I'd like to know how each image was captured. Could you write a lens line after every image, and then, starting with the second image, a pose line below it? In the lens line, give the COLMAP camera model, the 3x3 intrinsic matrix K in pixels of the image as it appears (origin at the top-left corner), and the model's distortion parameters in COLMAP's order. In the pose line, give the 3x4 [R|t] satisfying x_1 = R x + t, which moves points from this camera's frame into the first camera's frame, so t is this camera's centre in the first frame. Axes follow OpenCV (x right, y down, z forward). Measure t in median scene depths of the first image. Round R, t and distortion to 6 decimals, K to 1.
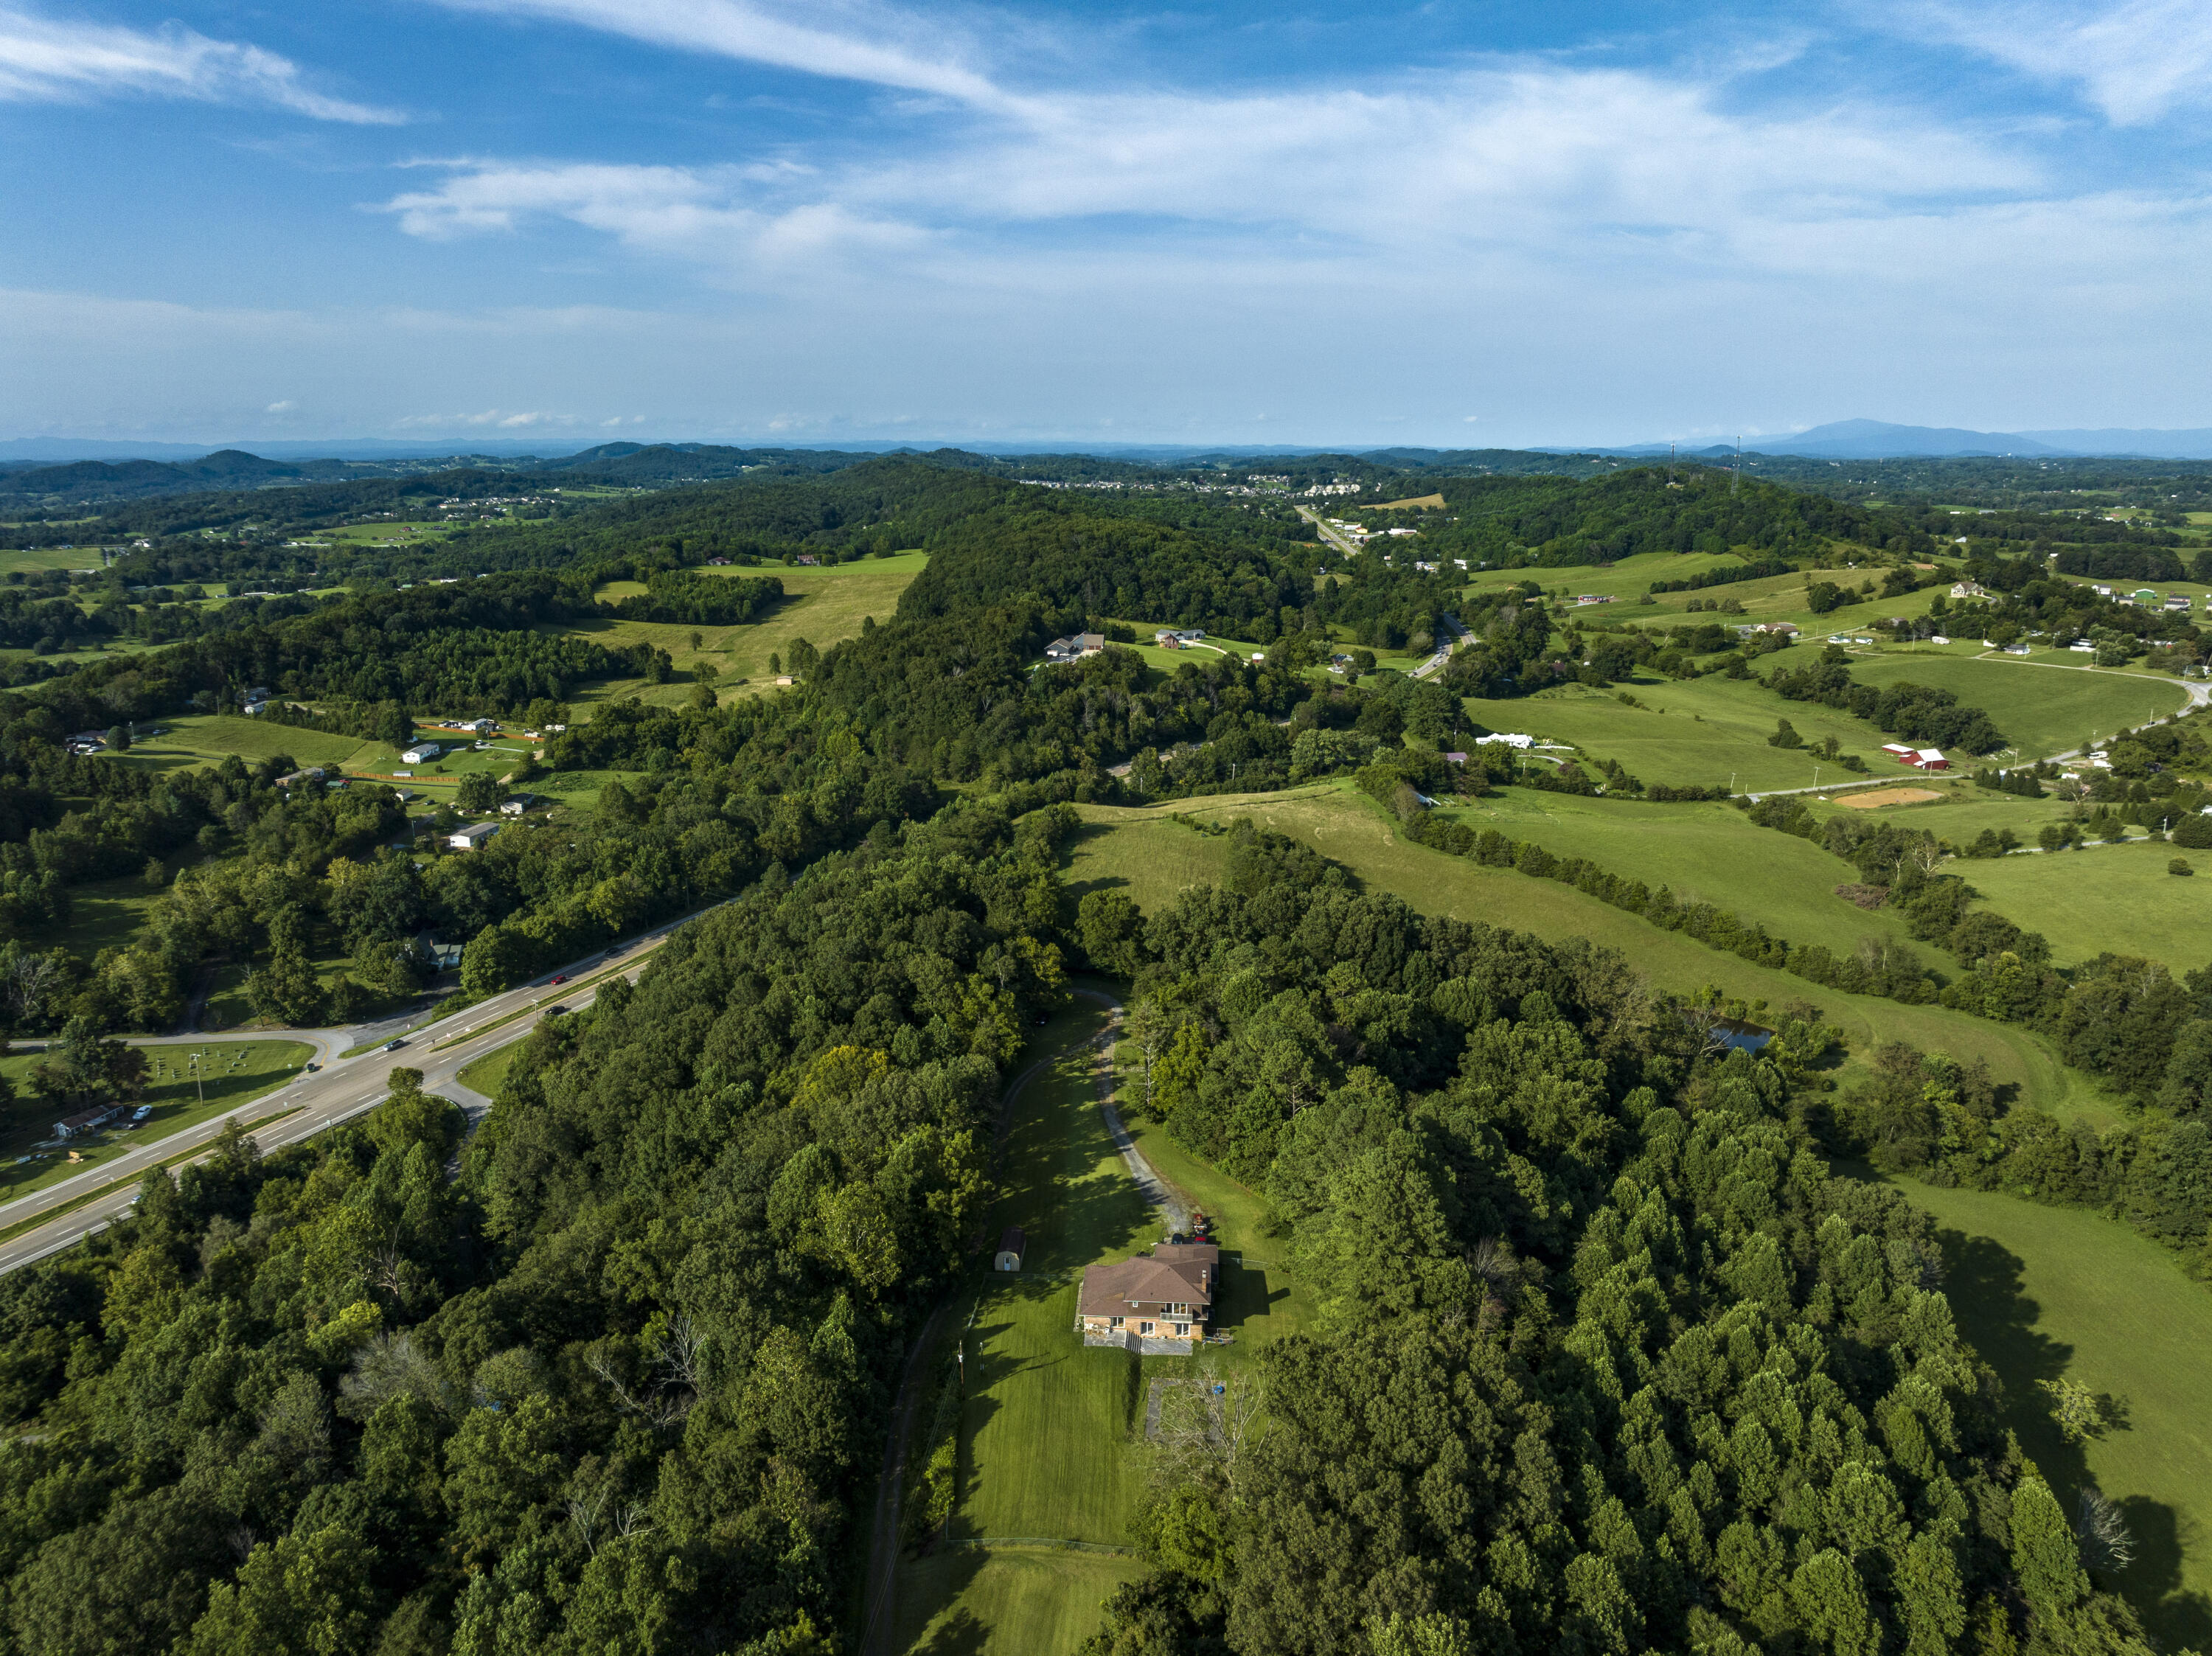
lens RADIAL K [[1558.0, 0, 1123.8], [0, 1558.0, 831.9], [0, 0, 1]] dist [-0.050850, 0.026928]
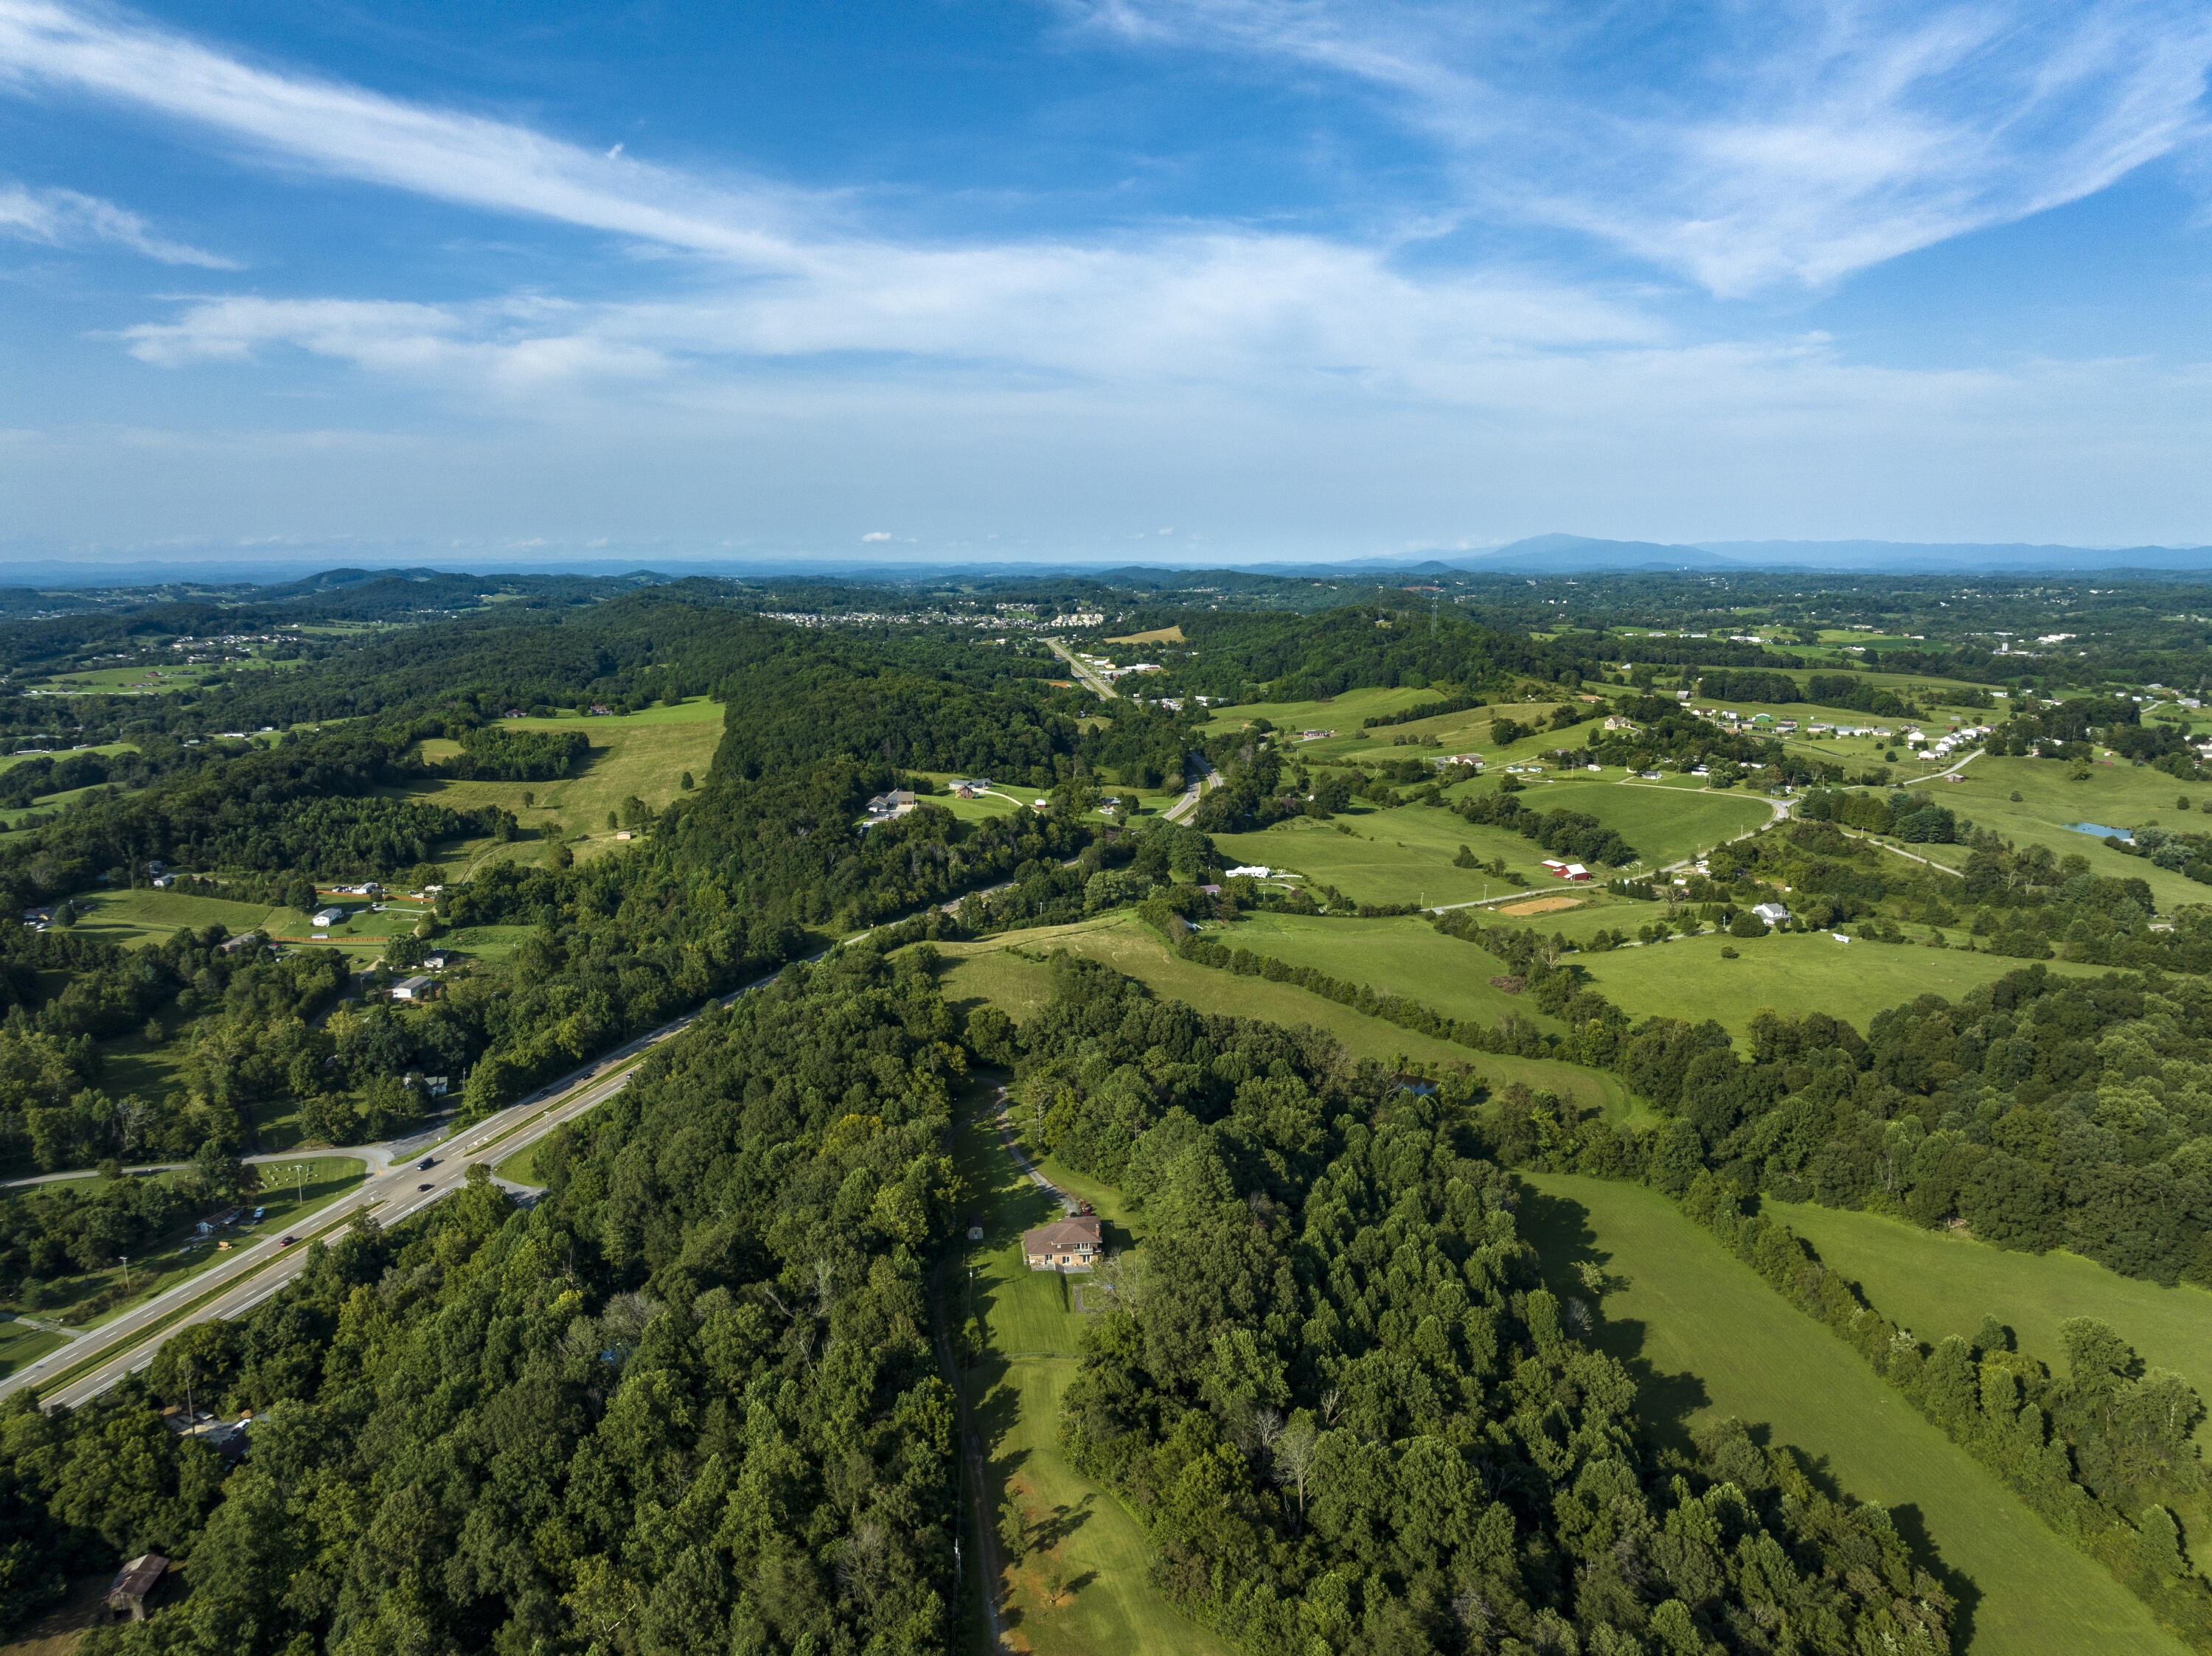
lens RADIAL K [[1571.1, 0, 1136.8], [0, 1571.1, 829.8], [0, 0, 1]] dist [-0.009684, -0.052933]
pose [[0.984914, -0.031087, 0.170229, -0.059997], [0.043098, 0.996800, -0.067320, -0.011553], [-0.167592, 0.073641, 0.983102, -0.241867]]
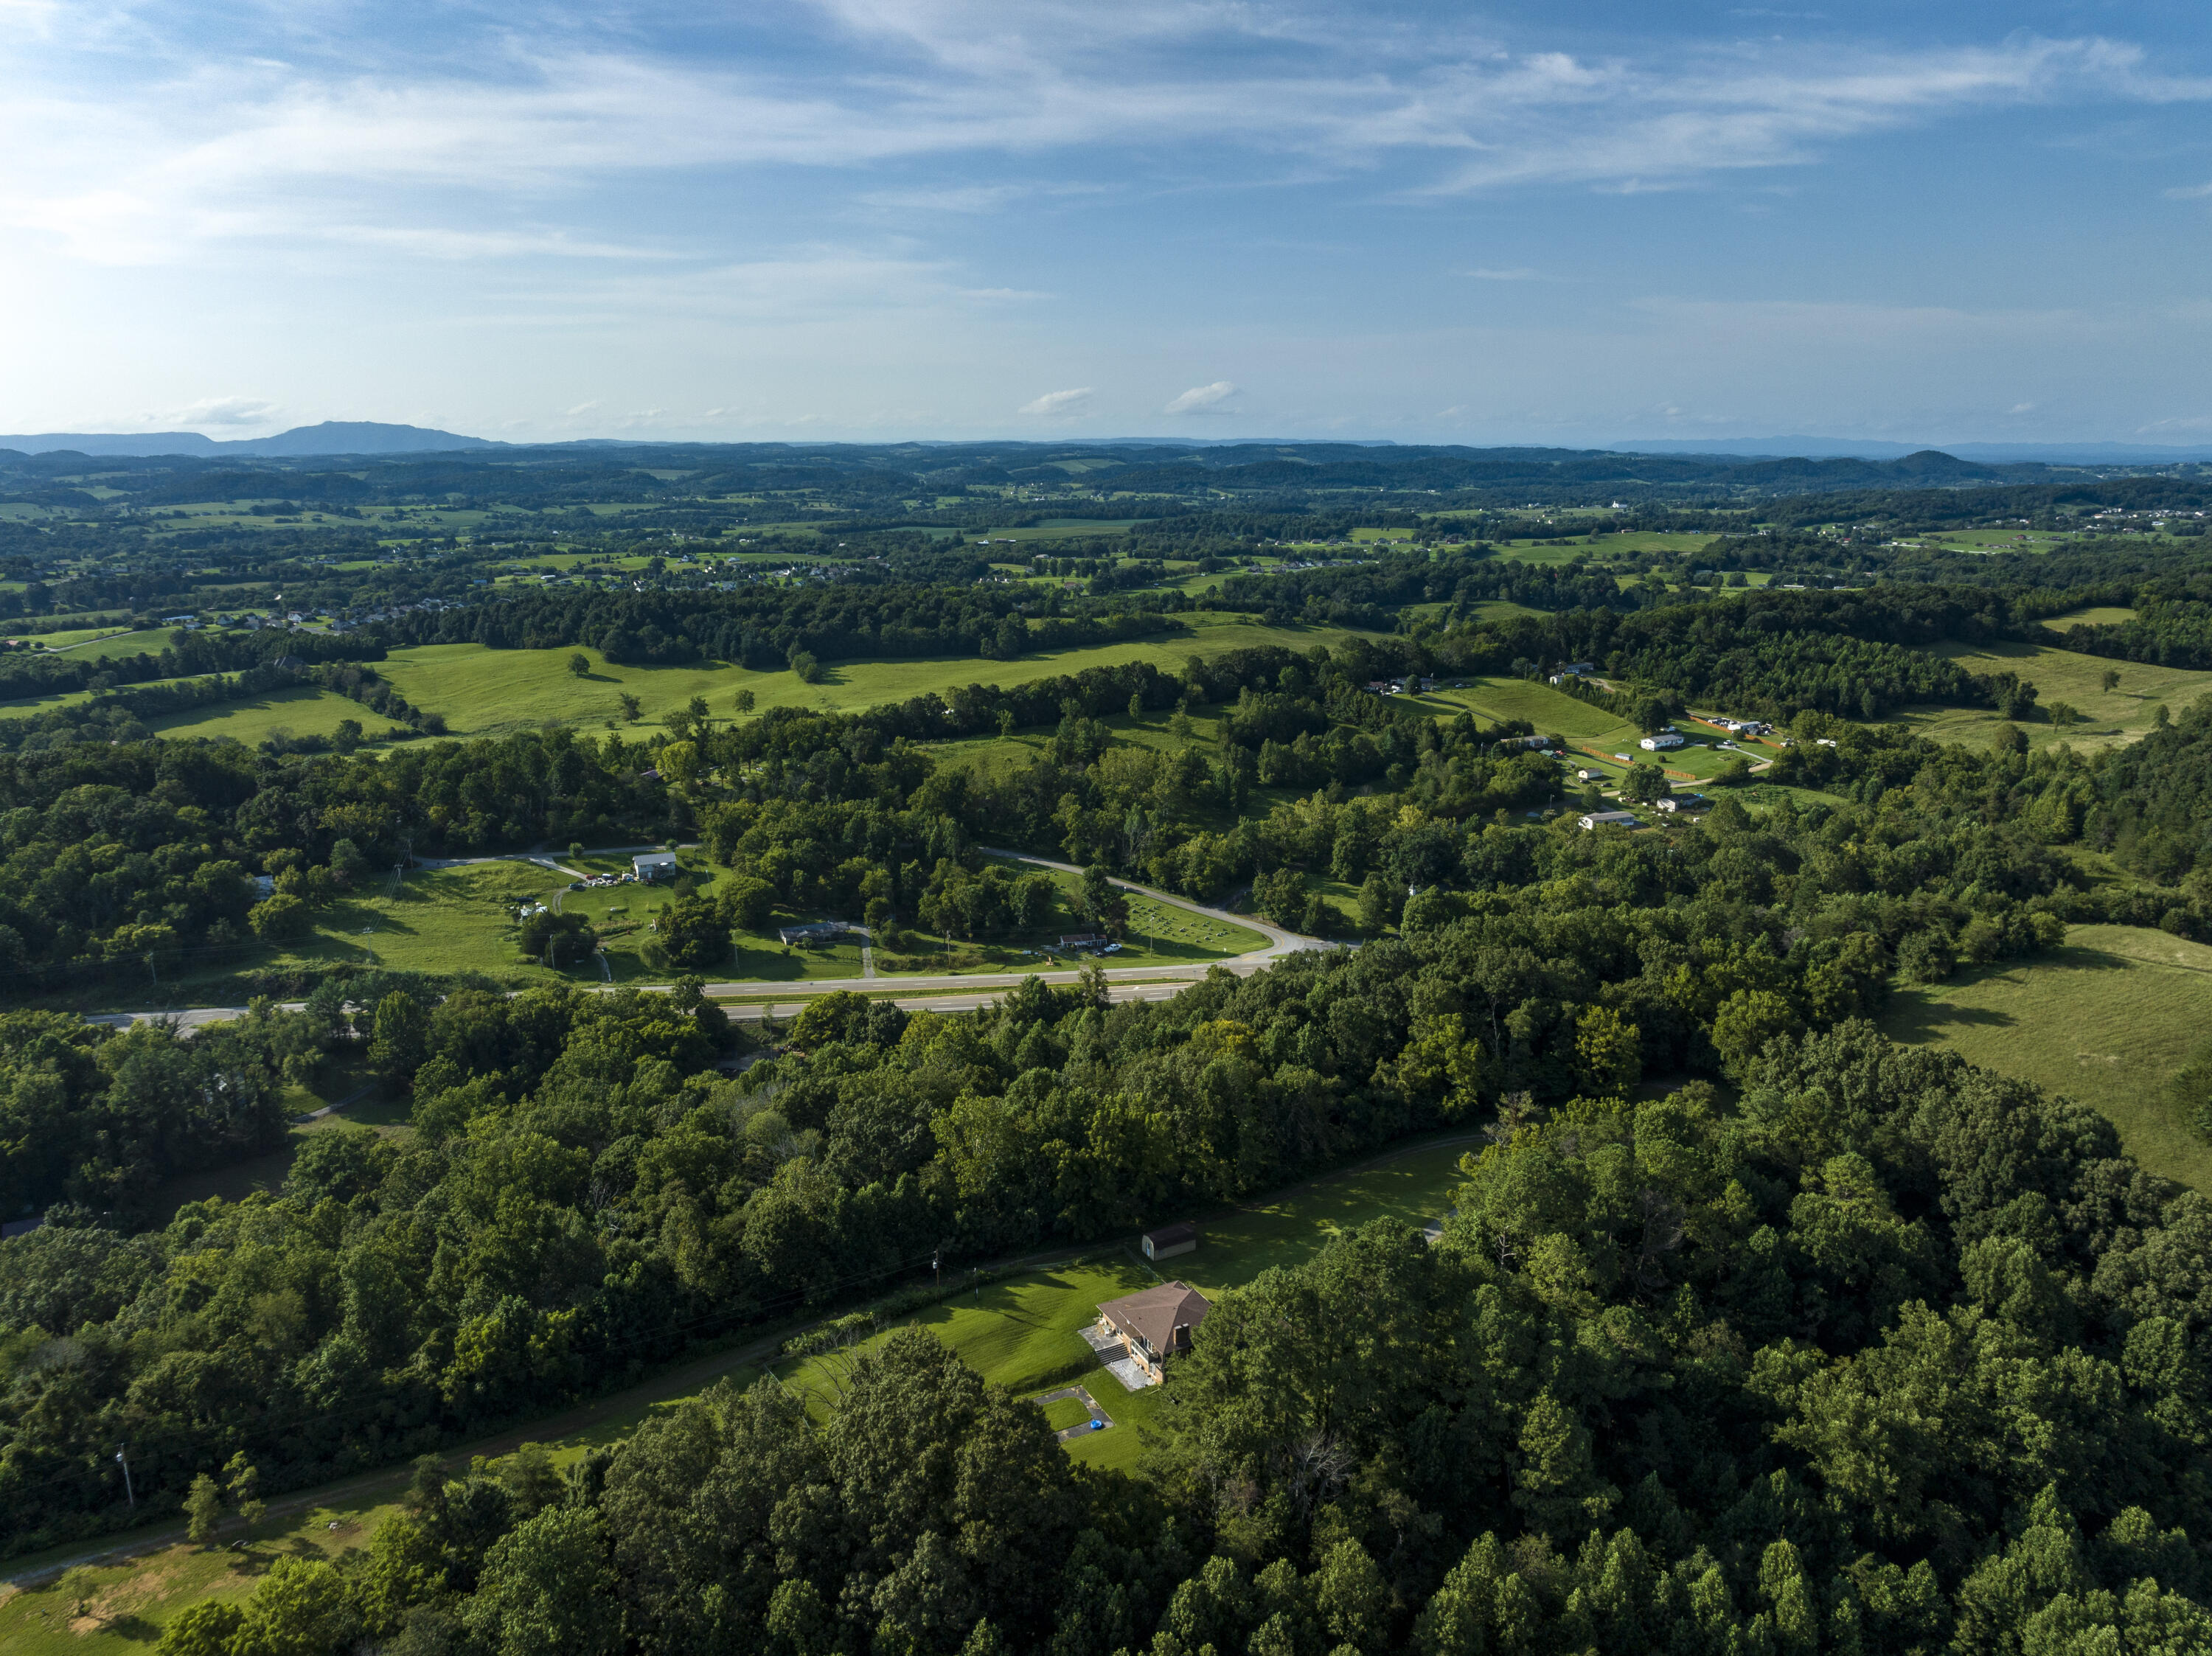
lens RADIAL K [[1558.0, 0, 1123.8], [0, 1558.0, 831.9], [0, 0, 1]] dist [-0.050850, 0.026928]
pose [[0.522689, 0.204847, -0.827547, 0.234154], [-0.206232, 0.972254, 0.110409, -0.032847], [0.827203, 0.112957, 0.550433, 0.131627]]
